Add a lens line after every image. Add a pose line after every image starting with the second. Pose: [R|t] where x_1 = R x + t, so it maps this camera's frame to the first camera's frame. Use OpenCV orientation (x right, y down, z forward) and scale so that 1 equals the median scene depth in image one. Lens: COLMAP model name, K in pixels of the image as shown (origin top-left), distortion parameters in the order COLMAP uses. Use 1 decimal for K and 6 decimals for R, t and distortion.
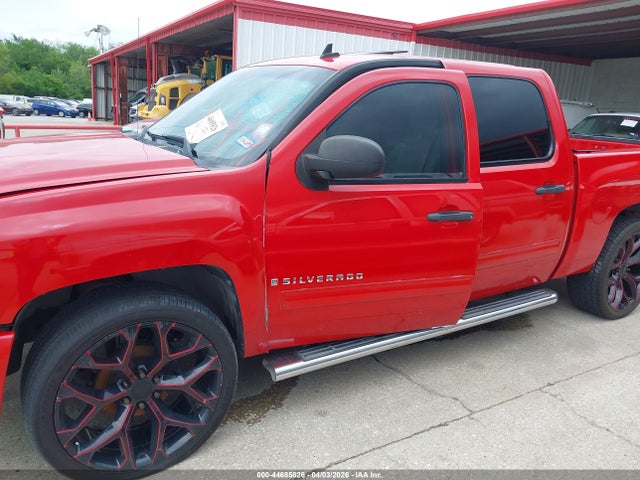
lens RADIAL K [[528.8, 0, 320.0], [0, 528.8, 240.0], [0, 0, 1]] dist [0.020878, -0.000534]
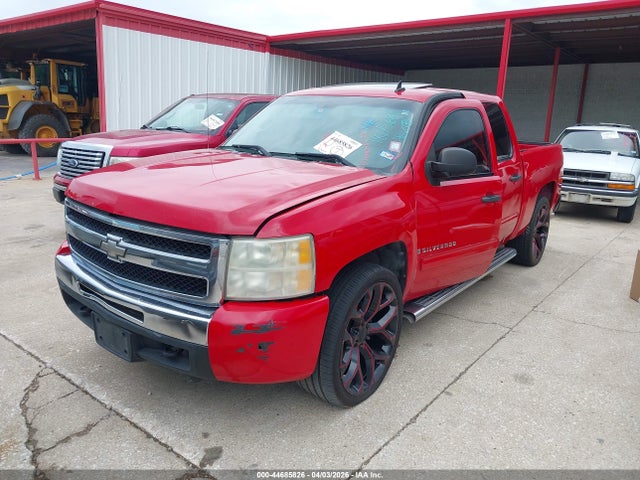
lens RADIAL K [[536.2, 0, 336.9], [0, 536.2, 239.0], [0, 0, 1]] dist [0.071124, -0.000357]
pose [[0.923180, -0.106934, 0.369193, -0.236947], [0.110621, 0.993799, 0.011234, 0.001140], [-0.368105, 0.030470, 0.929285, -0.082585]]
